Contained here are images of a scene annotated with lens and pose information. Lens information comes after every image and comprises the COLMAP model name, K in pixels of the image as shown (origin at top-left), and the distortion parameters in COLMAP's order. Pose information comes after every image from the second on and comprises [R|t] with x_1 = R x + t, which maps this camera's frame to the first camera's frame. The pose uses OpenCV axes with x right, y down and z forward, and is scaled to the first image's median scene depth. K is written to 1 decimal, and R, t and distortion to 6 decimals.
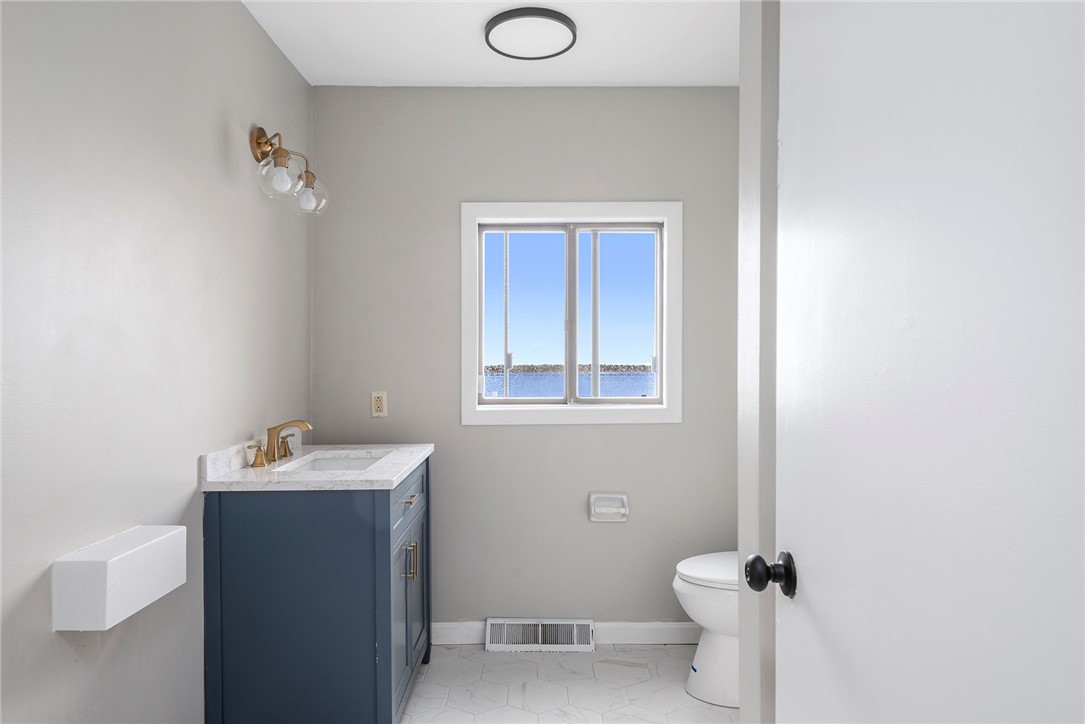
lens RADIAL K [[685.5, 0, 543.0], [0, 685.5, 367.5], [0, 0, 1]] dist [0.007688, 0.000025]
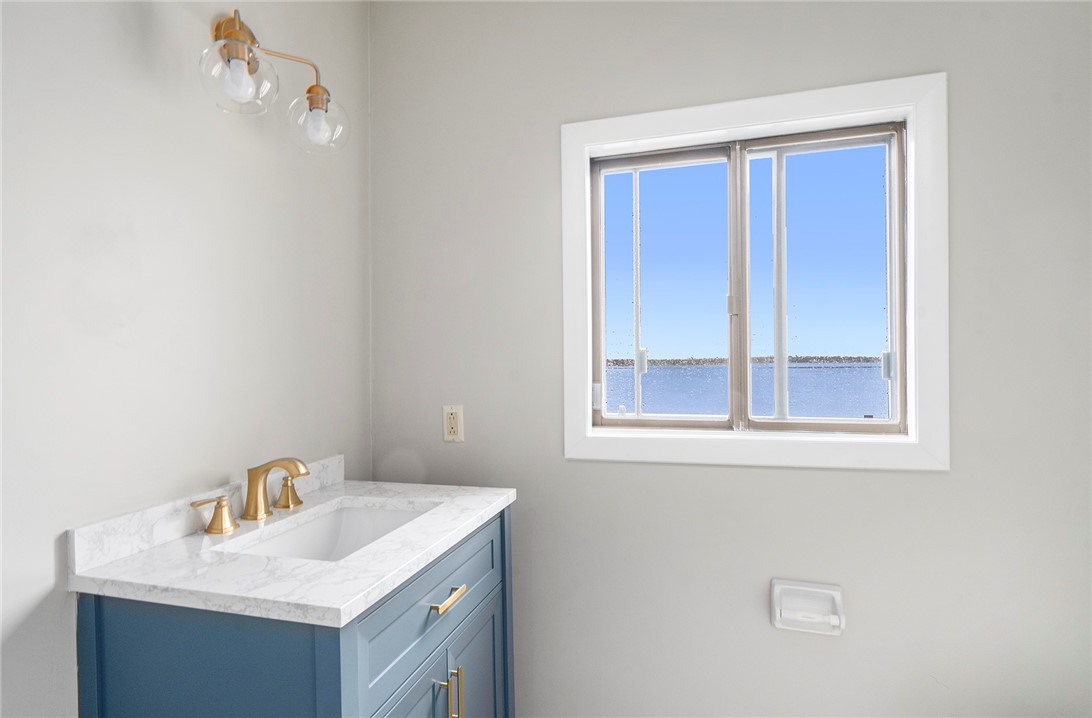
lens RADIAL K [[568.5, 0, 544.4], [0, 568.5, 358.3], [0, 0, 1]] dist [0.000114, 0.001694]
pose [[0.948852, -0.009046, -0.315592, 0.038103], [0.008566, 0.999959, -0.002909, -0.011698], [0.315605, 0.000057, 0.948891, 0.469884]]
